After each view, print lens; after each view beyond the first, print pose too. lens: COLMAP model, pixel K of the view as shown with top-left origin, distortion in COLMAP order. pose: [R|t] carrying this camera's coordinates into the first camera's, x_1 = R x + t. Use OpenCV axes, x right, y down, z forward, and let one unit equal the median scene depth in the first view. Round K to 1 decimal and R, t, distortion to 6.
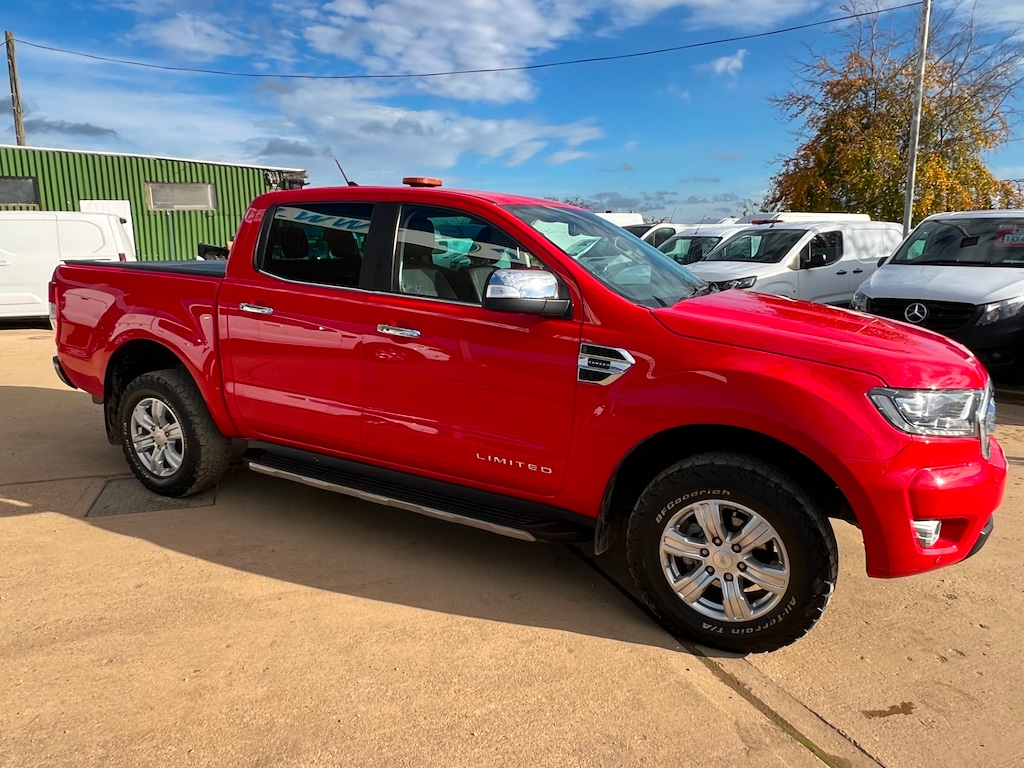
lens RADIAL K [[731.6, 0, 499.9], [0, 731.6, 388.3], [0, 0, 1]] dist [-0.002427, 0.002013]
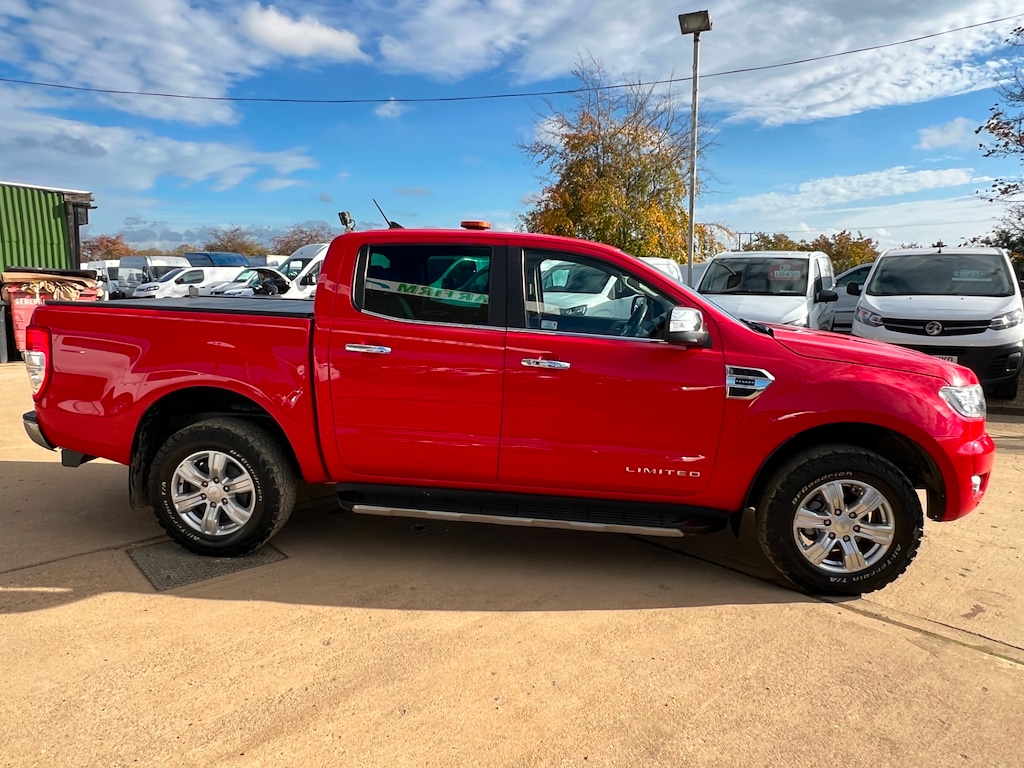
lens RADIAL K [[703.2, 0, 512.0], [0, 703.2, 384.0], [0, 0, 1]] dist [-0.001793, -0.001394]
pose [[0.918498, -0.060490, 0.390773, -0.455280], [0.074107, 0.997053, -0.019847, -0.024099], [-0.388420, 0.047189, 0.920273, 0.036476]]
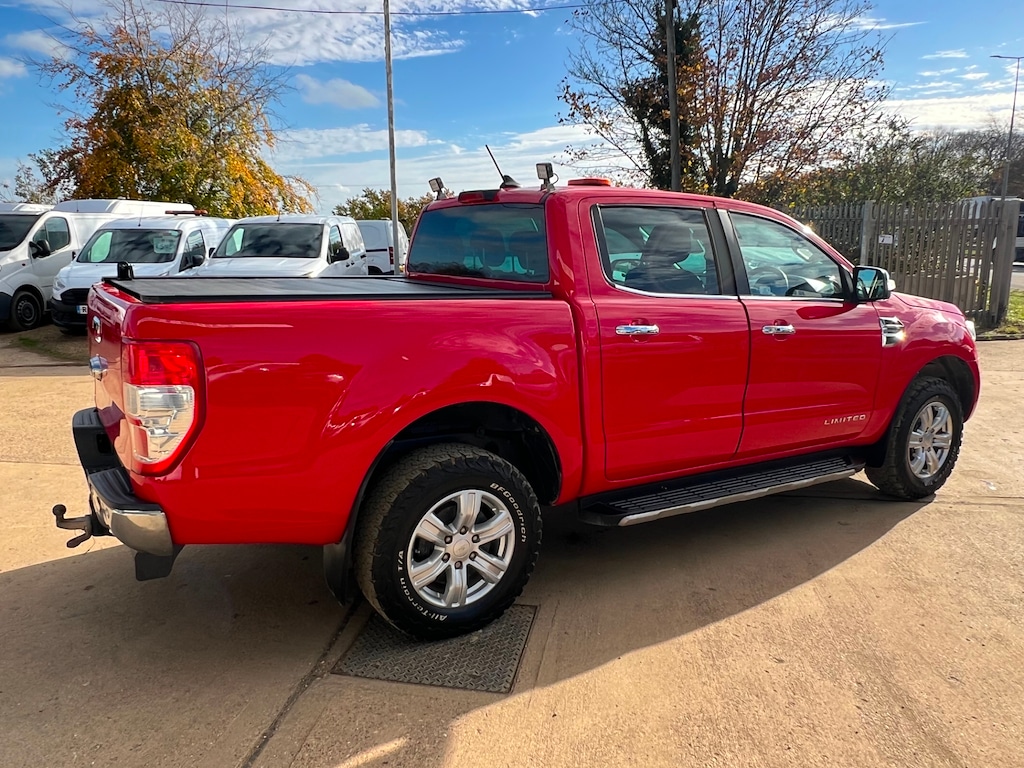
lens RADIAL K [[770.6, 0, 512.0], [0, 770.6, 384.0], [0, 0, 1]] dist [-0.001168, 0.000194]
pose [[0.474316, -0.173775, 0.863033, -1.011610], [0.171649, 0.979765, 0.102943, -0.141737], [-0.863459, 0.099311, 0.494547, 0.595135]]
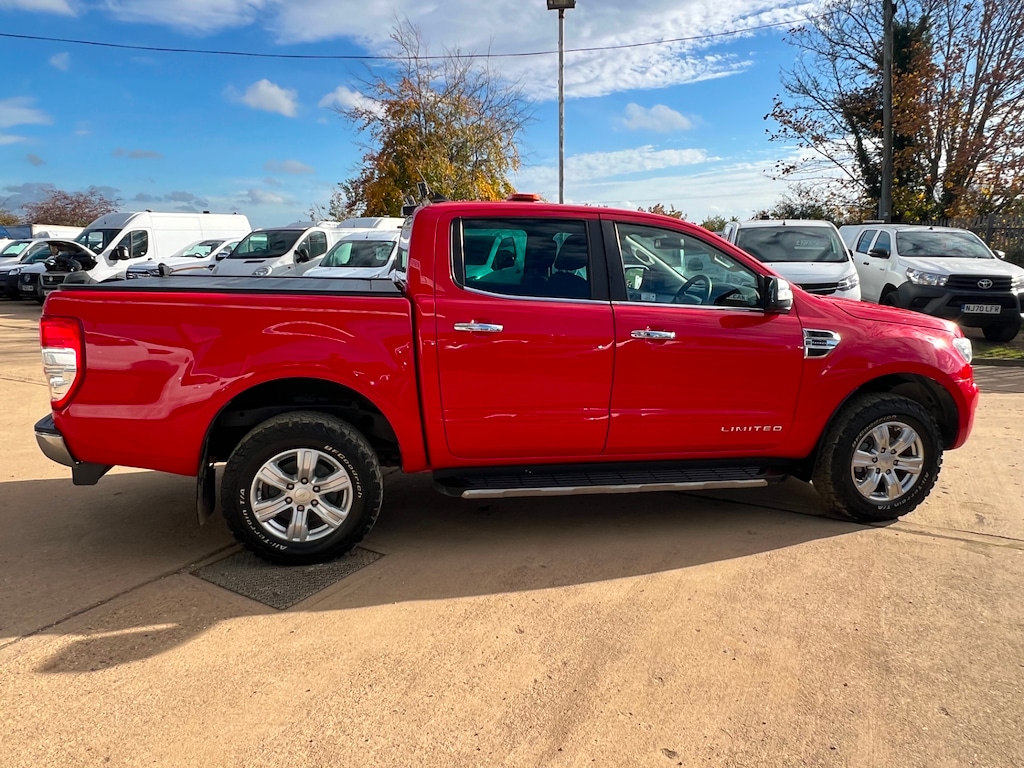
lens RADIAL K [[697.3, 0, 513.8], [0, 697.3, 381.8], [0, 0, 1]] dist [-0.002452, 0.001175]
pose [[0.755023, -0.131425, 0.642392, -0.767763], [0.129335, 0.990309, 0.050593, -0.068243], [-0.642816, 0.044885, 0.764704, 0.236400]]
